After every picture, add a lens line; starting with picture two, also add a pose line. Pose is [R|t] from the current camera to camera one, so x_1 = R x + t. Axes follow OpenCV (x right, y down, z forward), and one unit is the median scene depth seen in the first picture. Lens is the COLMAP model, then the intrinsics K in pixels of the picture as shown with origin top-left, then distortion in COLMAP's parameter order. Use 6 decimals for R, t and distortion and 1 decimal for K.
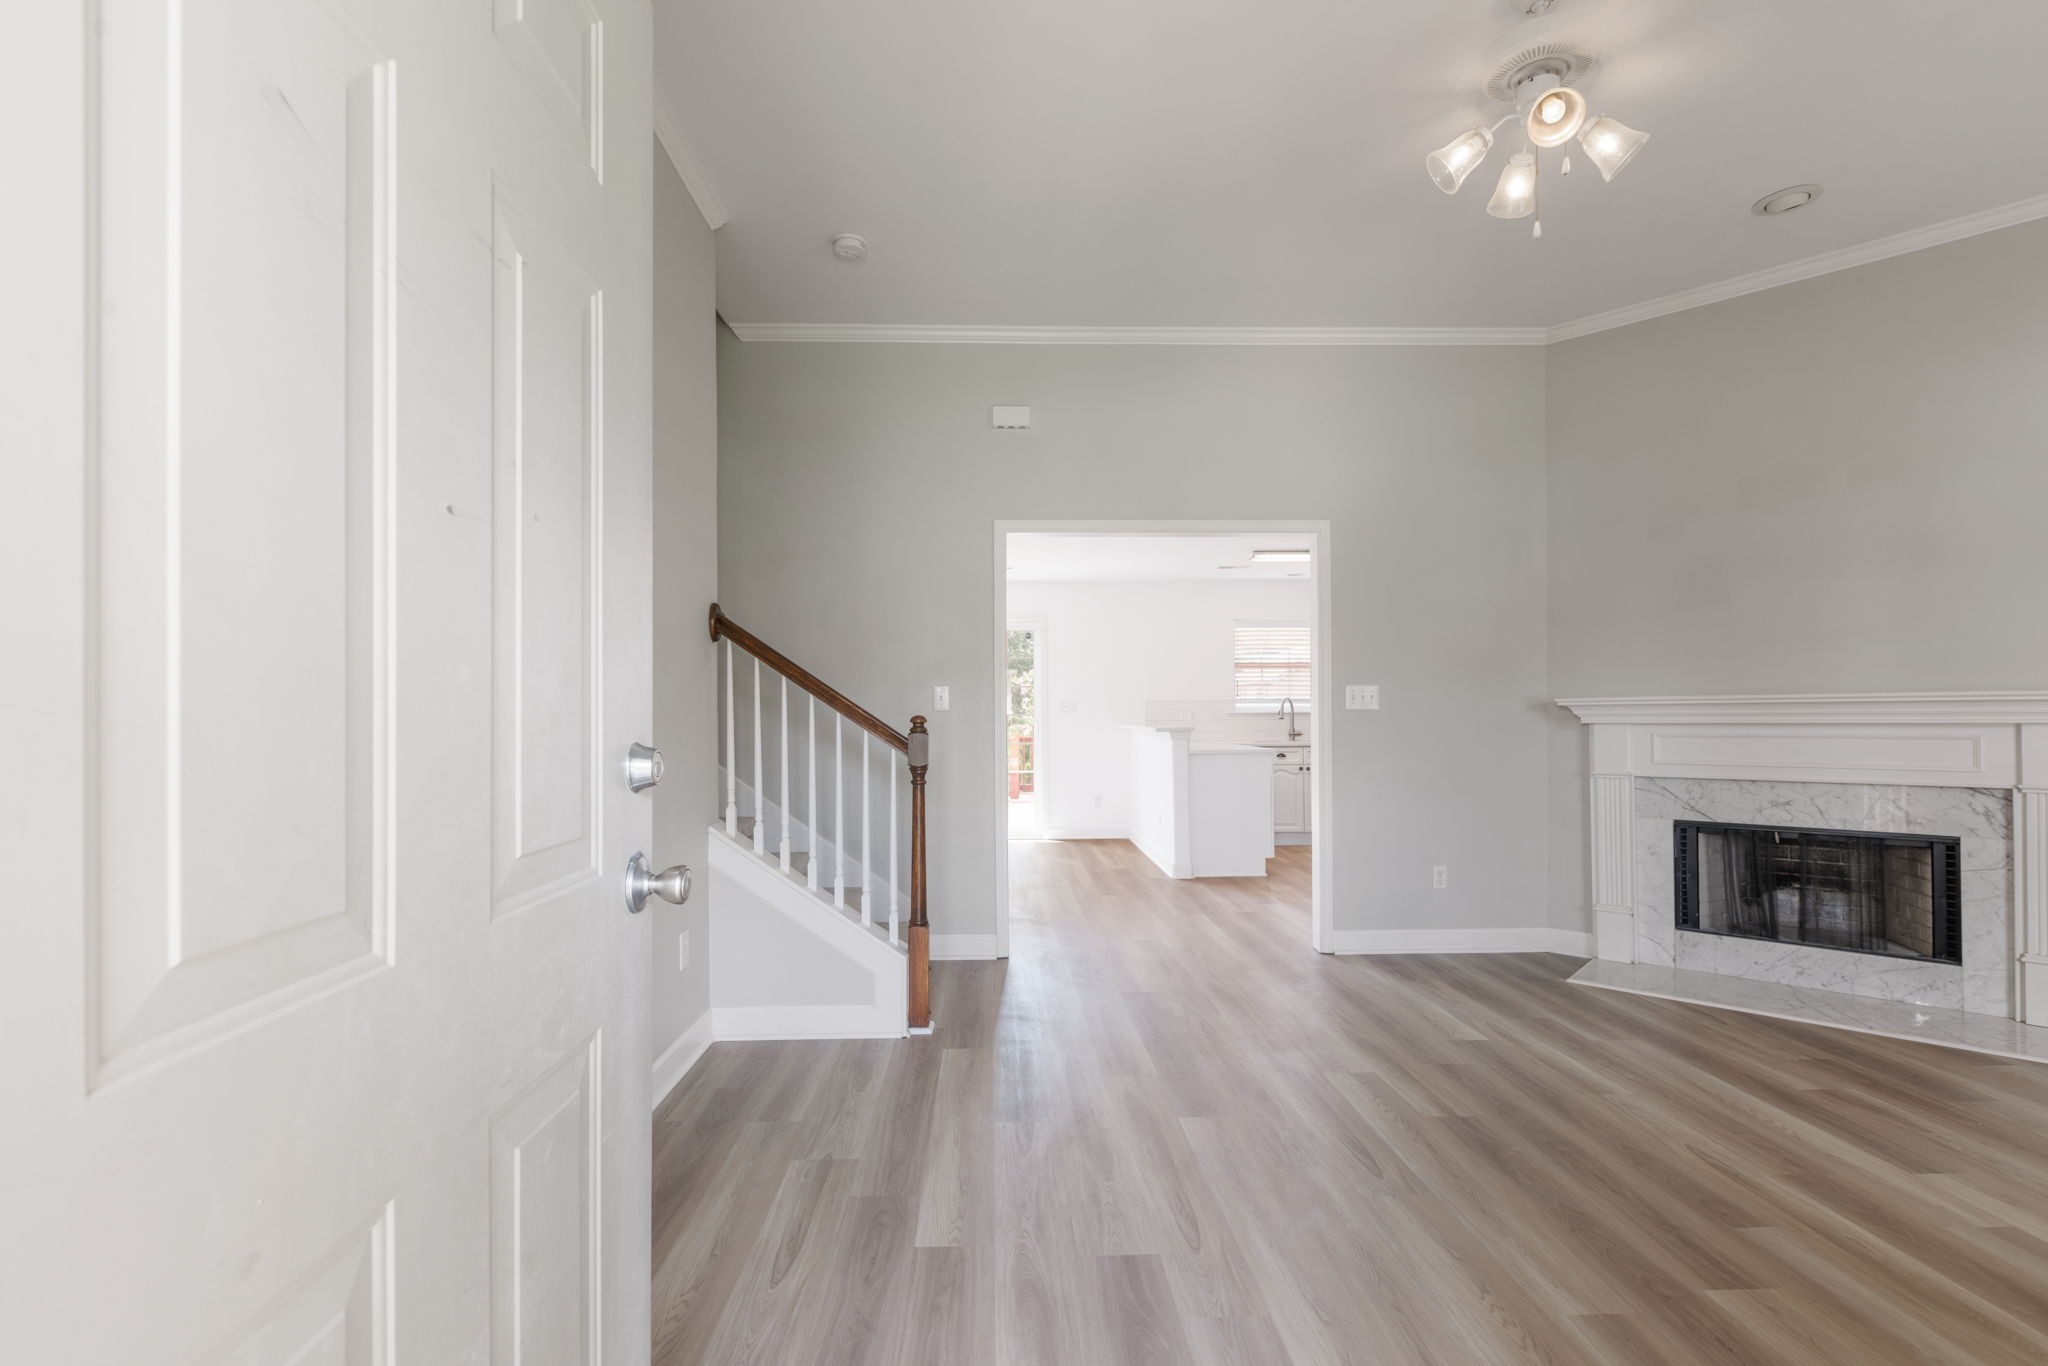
lens RADIAL K [[924.5, 0, 1010.0], [0, 924.5, 709.9], [0, 0, 1]] dist [0.001585, -0.000348]
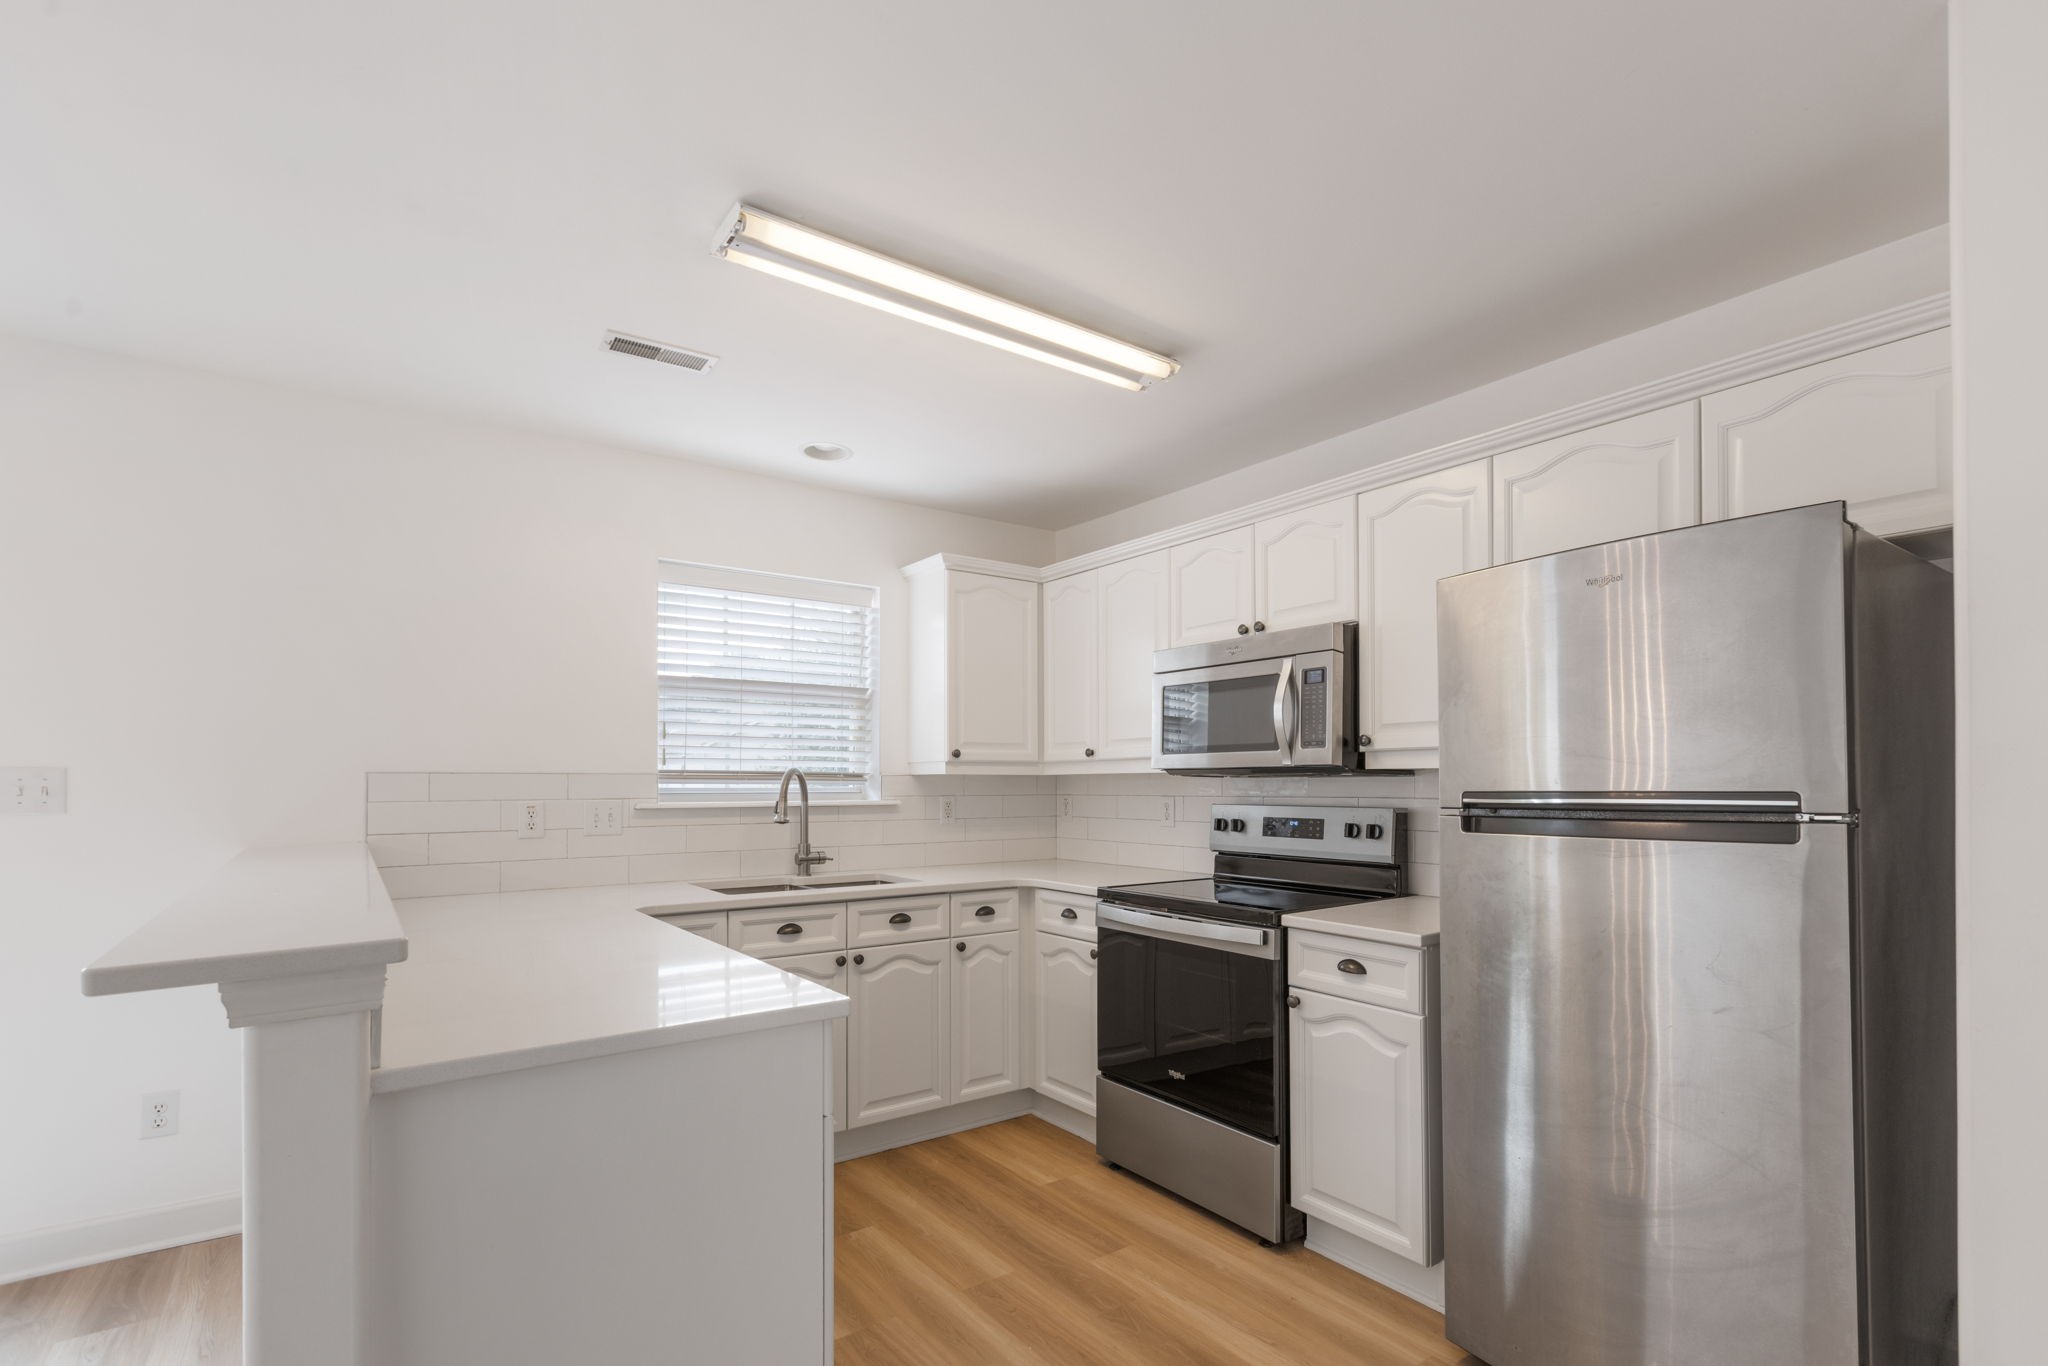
lens RADIAL K [[952.4, 0, 1023.3], [0, 952.4, 770.1], [0, 0, 1]] dist [0.000206, -0.000229]
pose [[0.822793, 0.011394, 0.568227, 0.355887], [-0.006476, 0.999922, -0.010674, -0.022092], [-0.568304, 0.005103, 0.822803, 1.459383]]
